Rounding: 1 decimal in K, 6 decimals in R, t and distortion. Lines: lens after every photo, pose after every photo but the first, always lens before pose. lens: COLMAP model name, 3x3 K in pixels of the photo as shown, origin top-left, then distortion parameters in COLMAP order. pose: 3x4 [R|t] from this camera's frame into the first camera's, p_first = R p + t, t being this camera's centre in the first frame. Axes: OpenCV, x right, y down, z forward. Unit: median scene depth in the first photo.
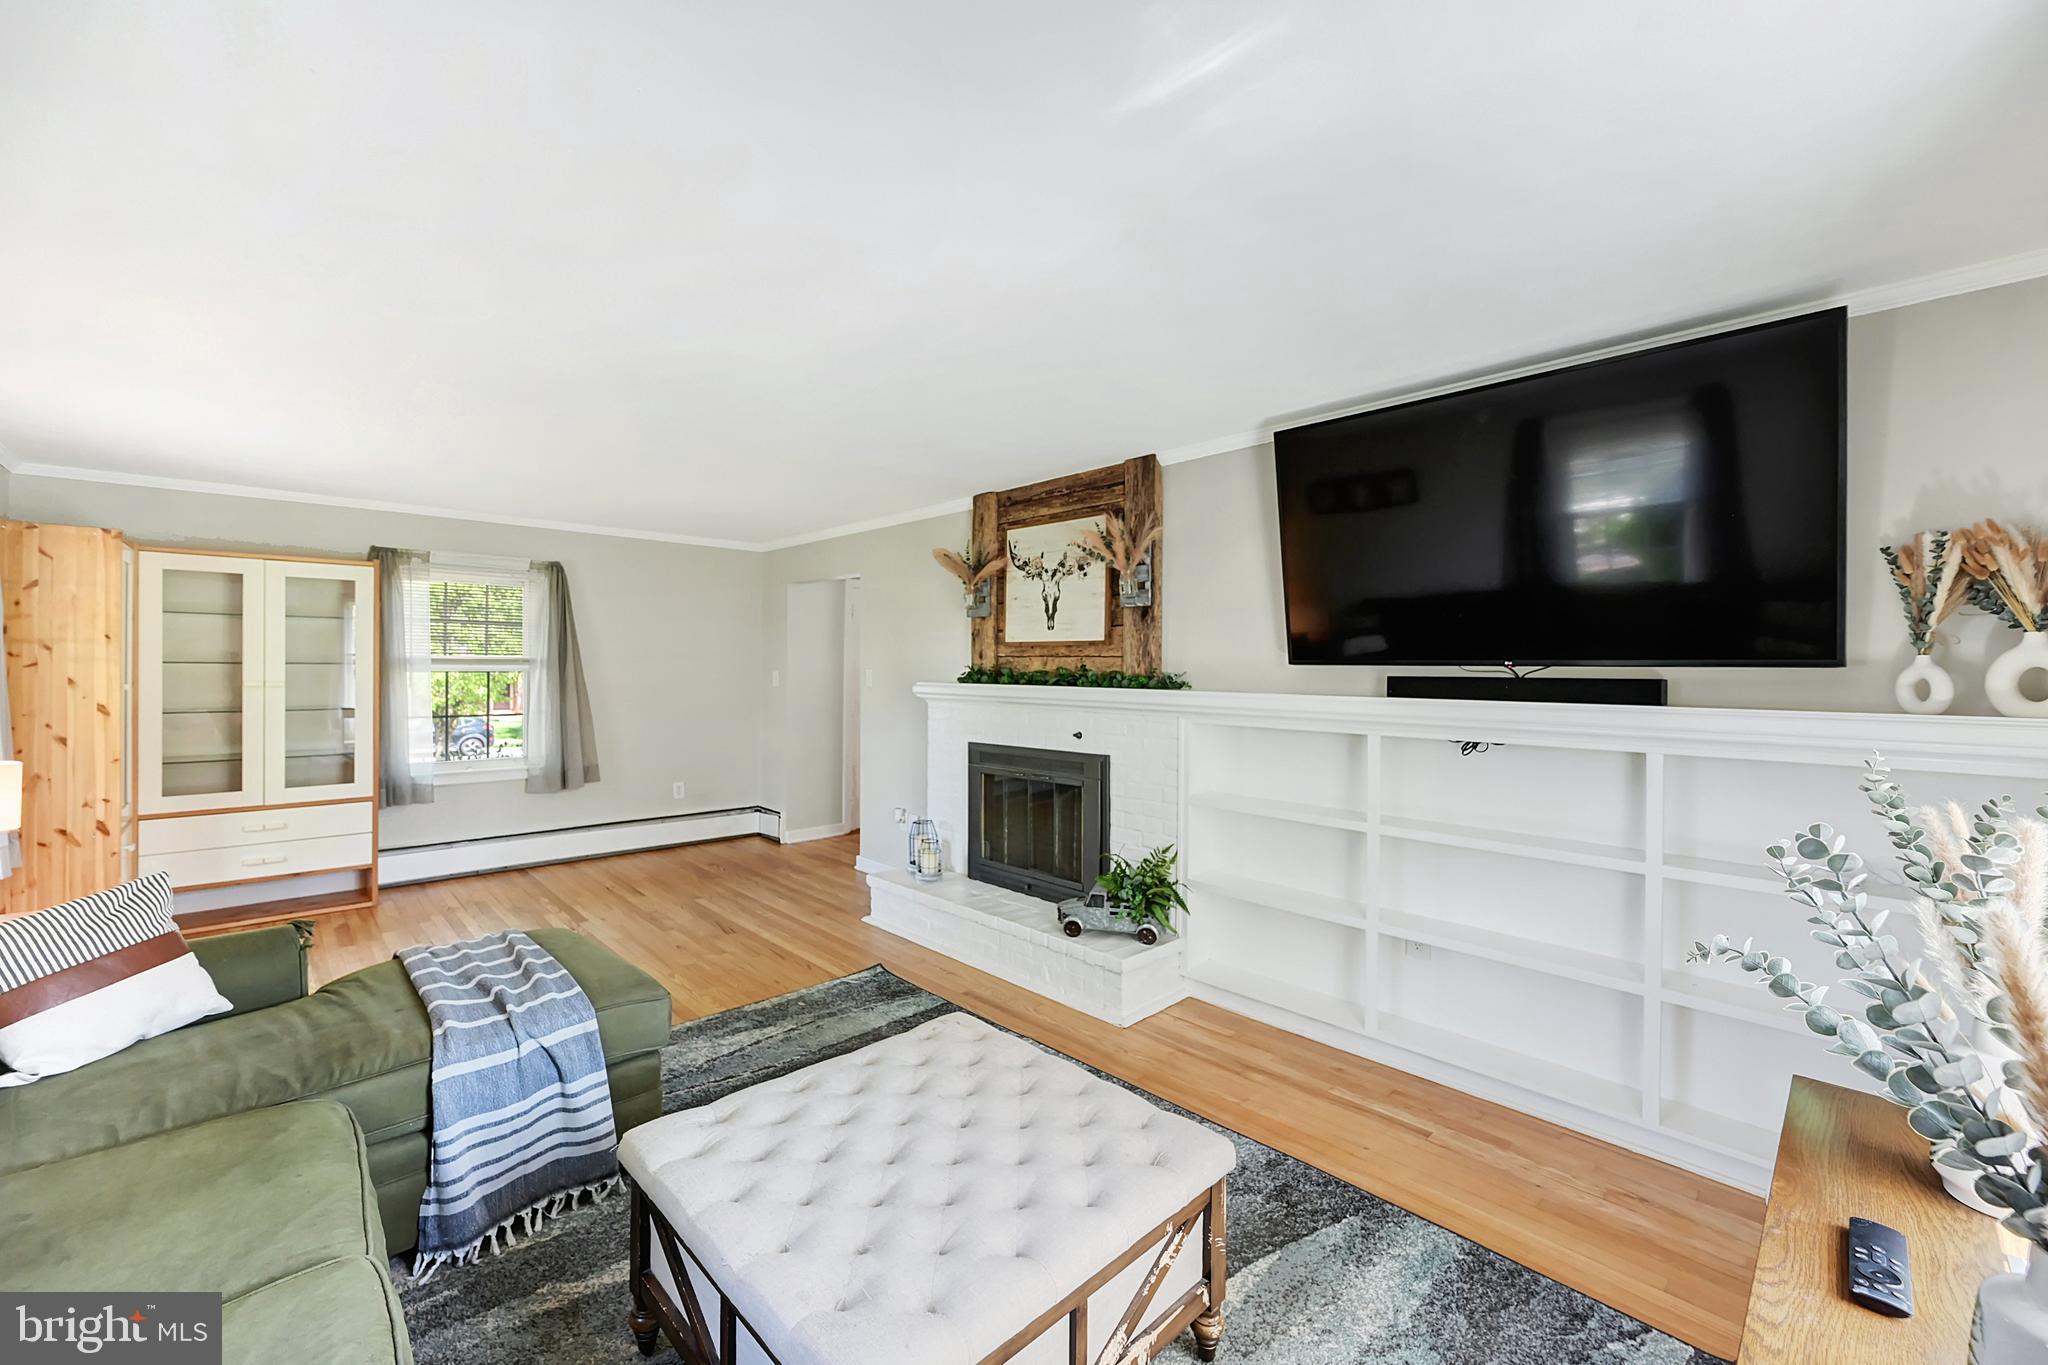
lens RADIAL K [[823.4, 0, 1033.0], [0, 823.4, 665.5], [0, 0, 1]] dist [-0.000613, -0.000015]
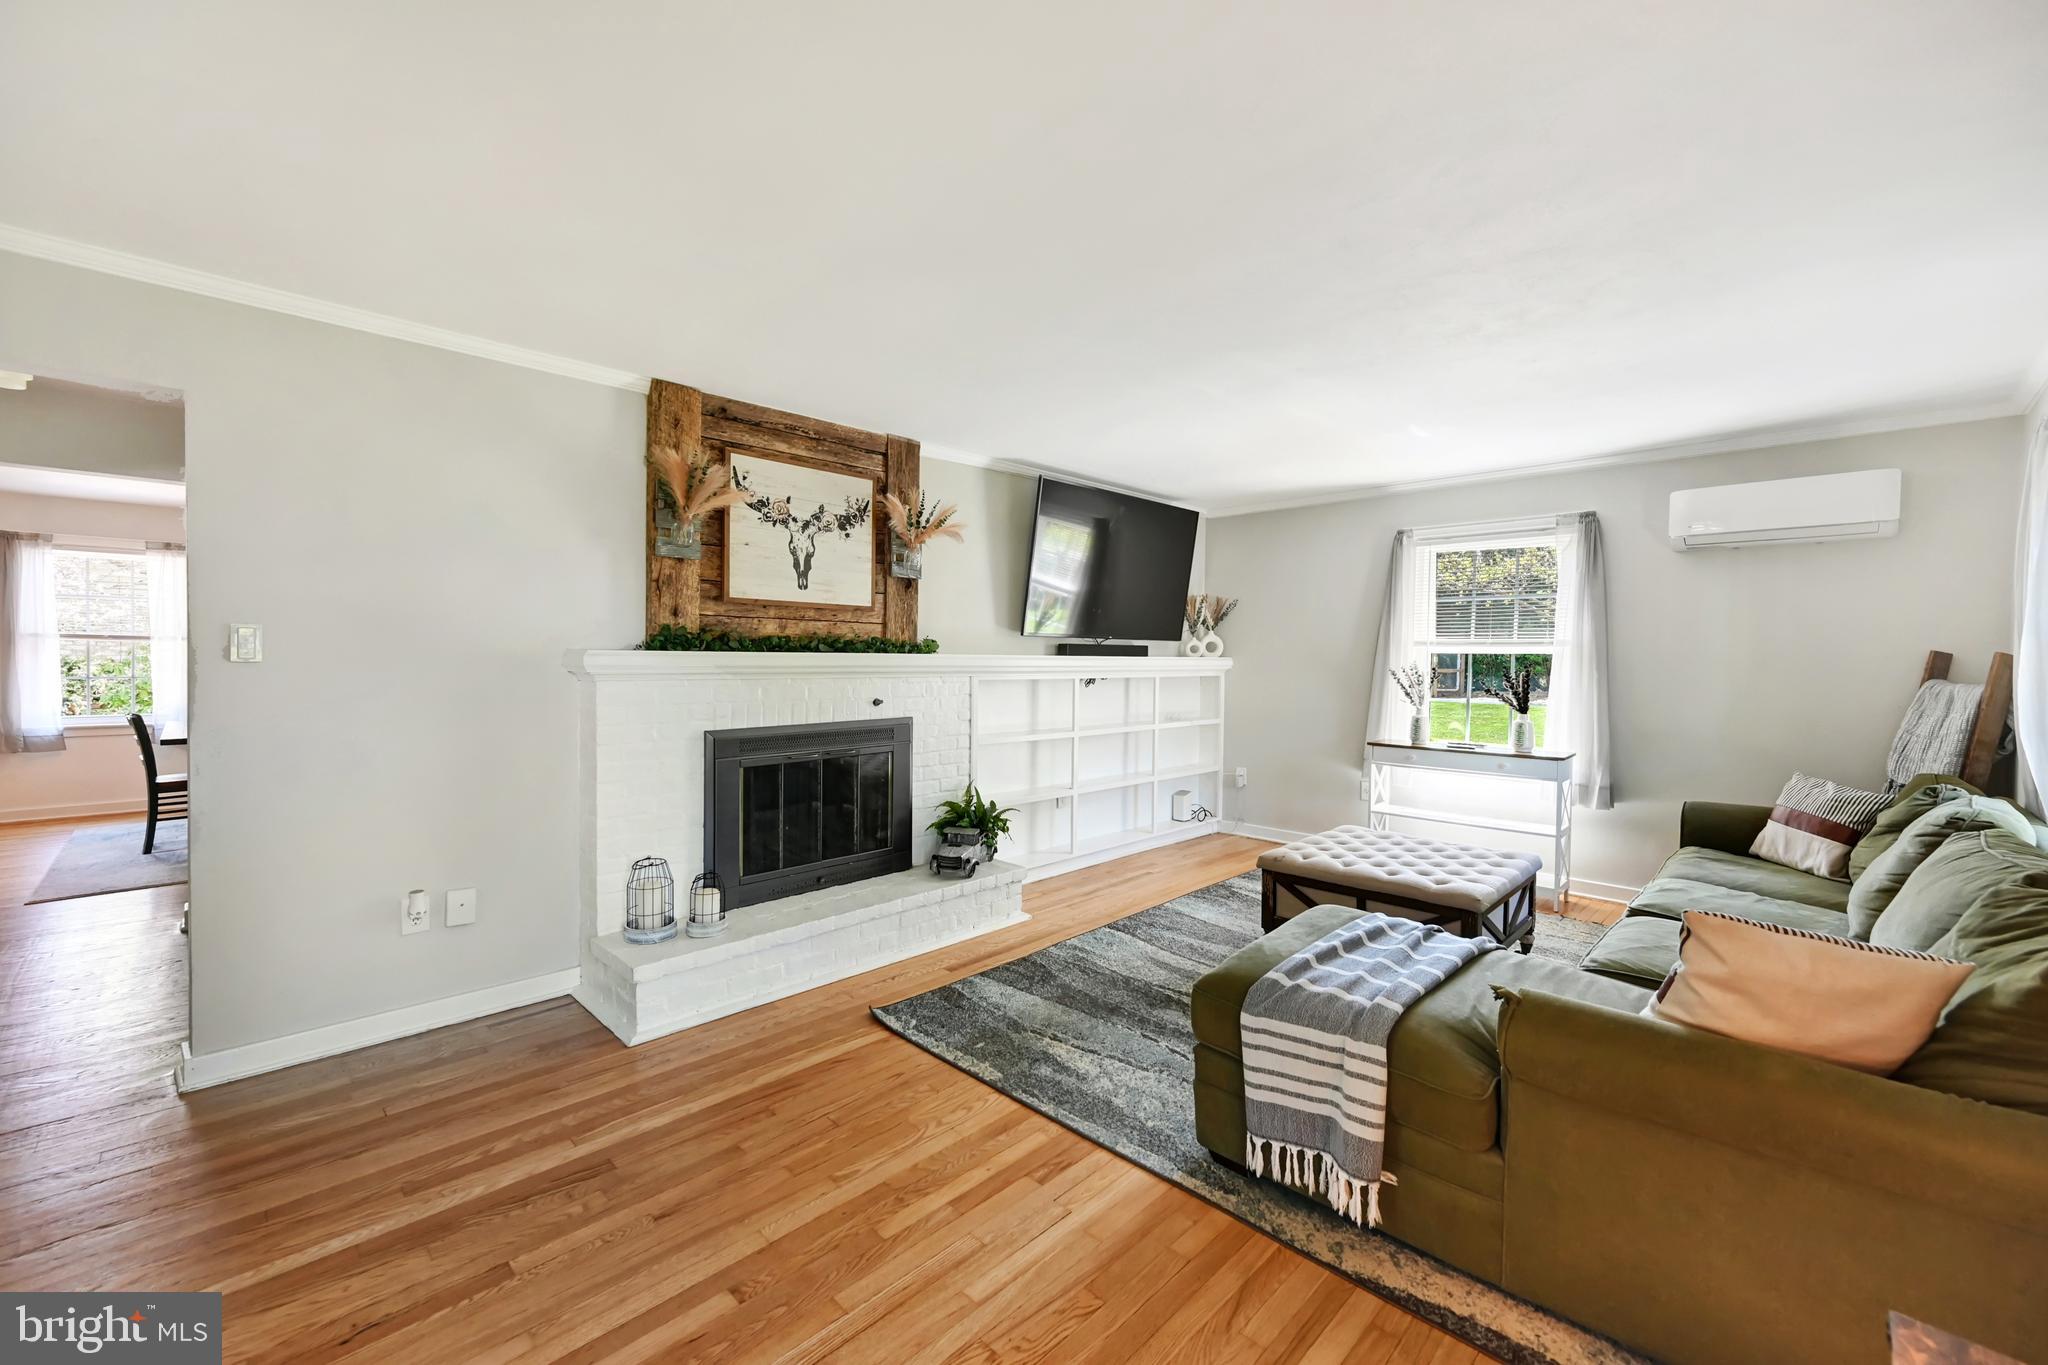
lens RADIAL K [[823.4, 0, 1033.0], [0, 823.4, 665.5], [0, 0, 1]] dist [-0.000613, -0.000015]
pose [[-0.029776, -0.024276, 0.999262, -0.857294], [-0.018122, 0.999554, 0.023743, 0.012890], [-0.999392, -0.017402, -0.030203, 0.773485]]
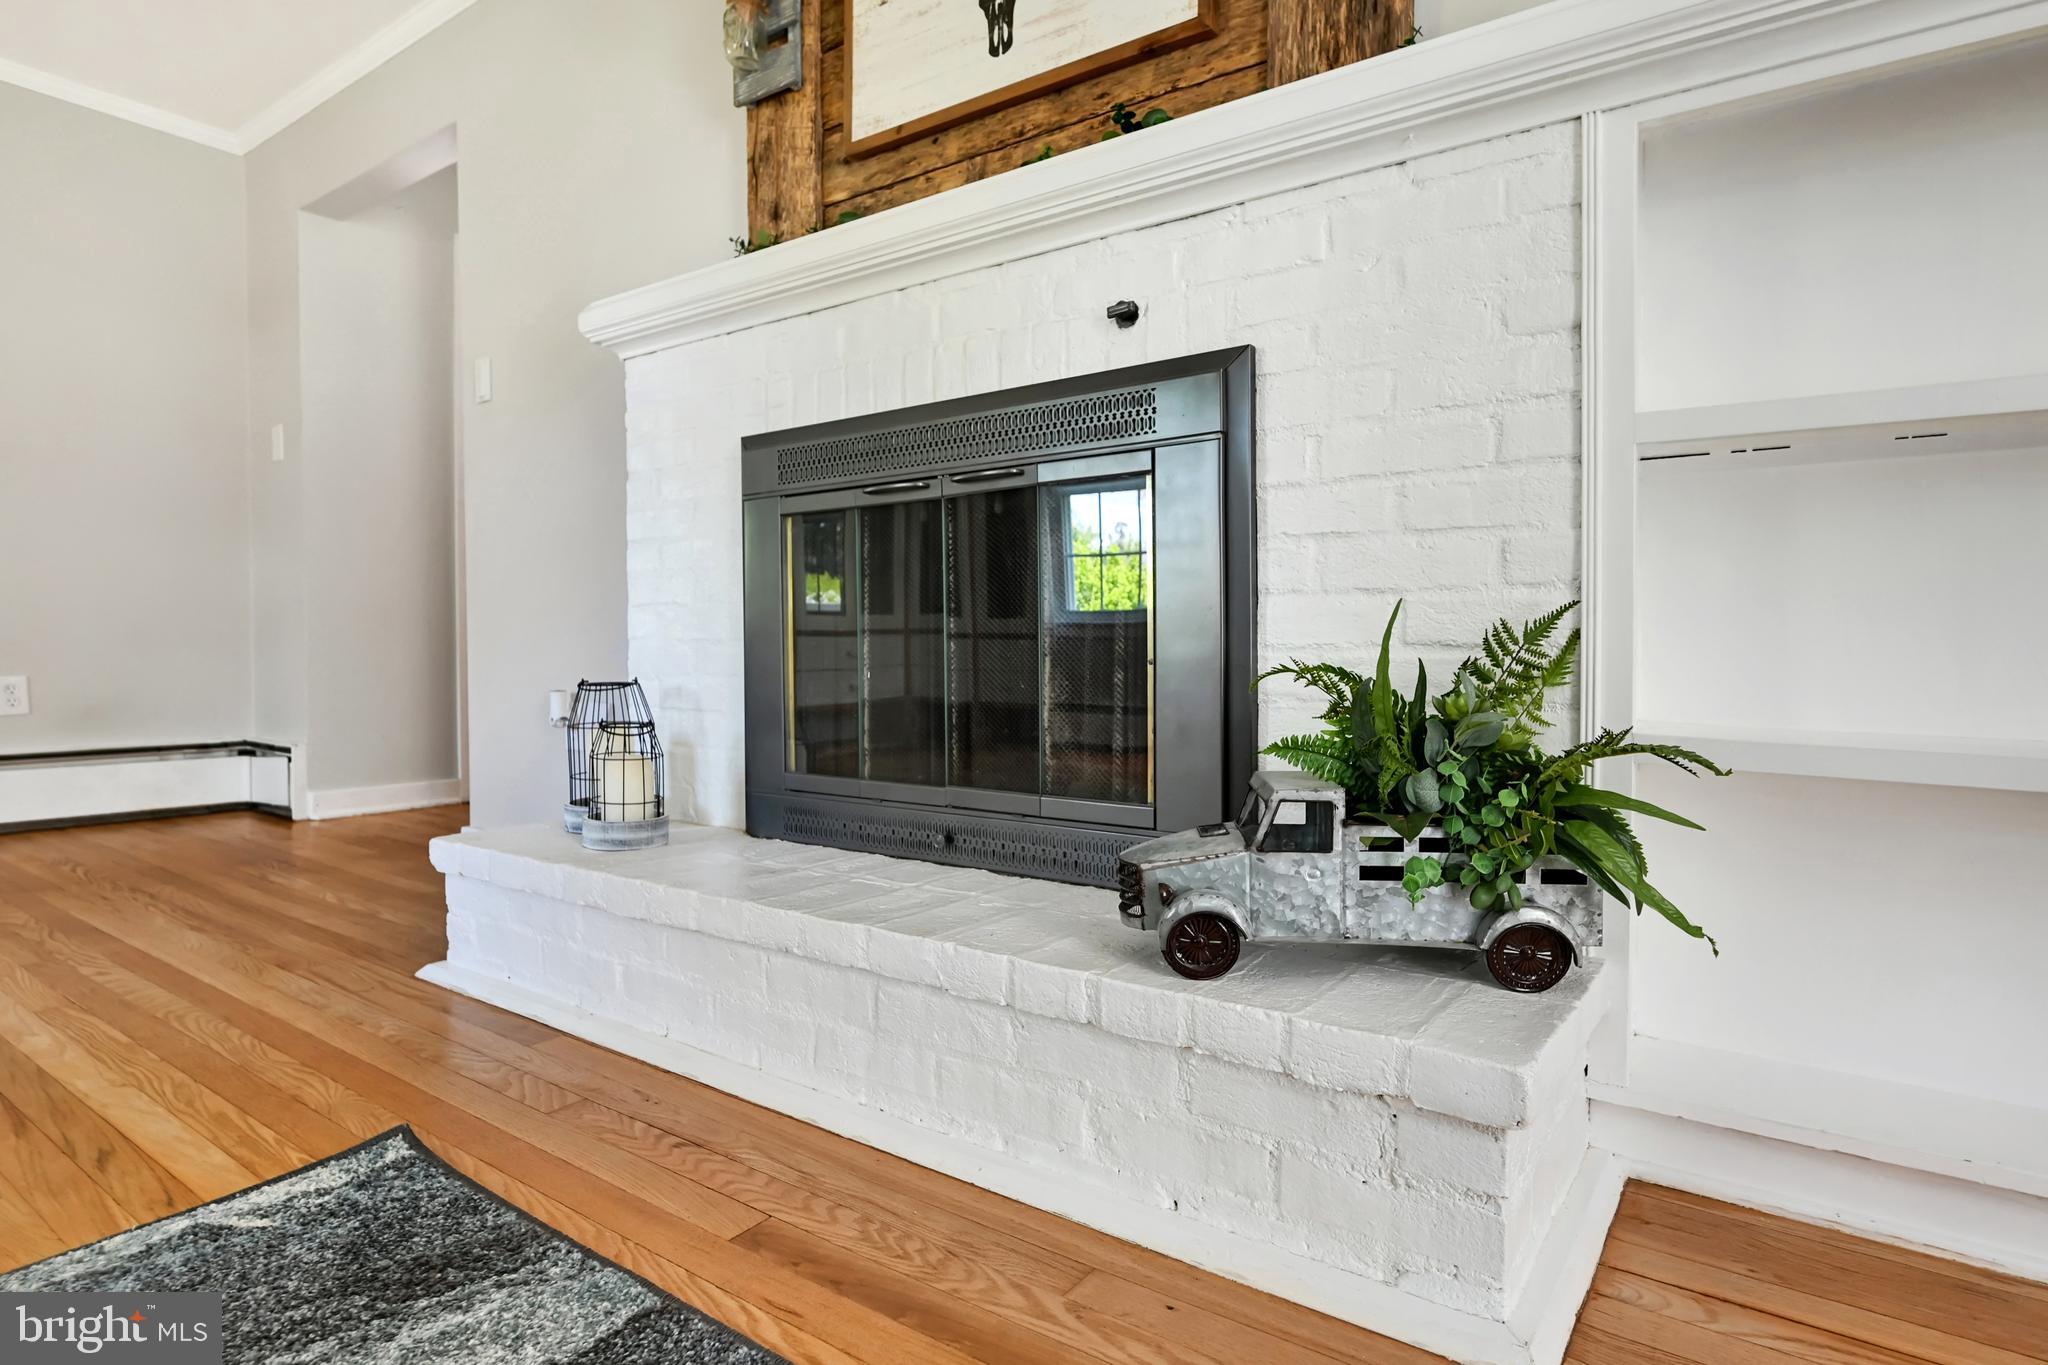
lens RADIAL K [[1095.2, 0, 1016.9], [0, 1095.2, 685.6], [0, 0, 1]] dist [0.001554, 0.000044]
pose [[0.985215, -0.008479, 0.171112, -0.047919], [0.001925, 0.999259, 0.038432, 0.186645], [-0.171311, -0.037535, 0.984502, 0.561491]]
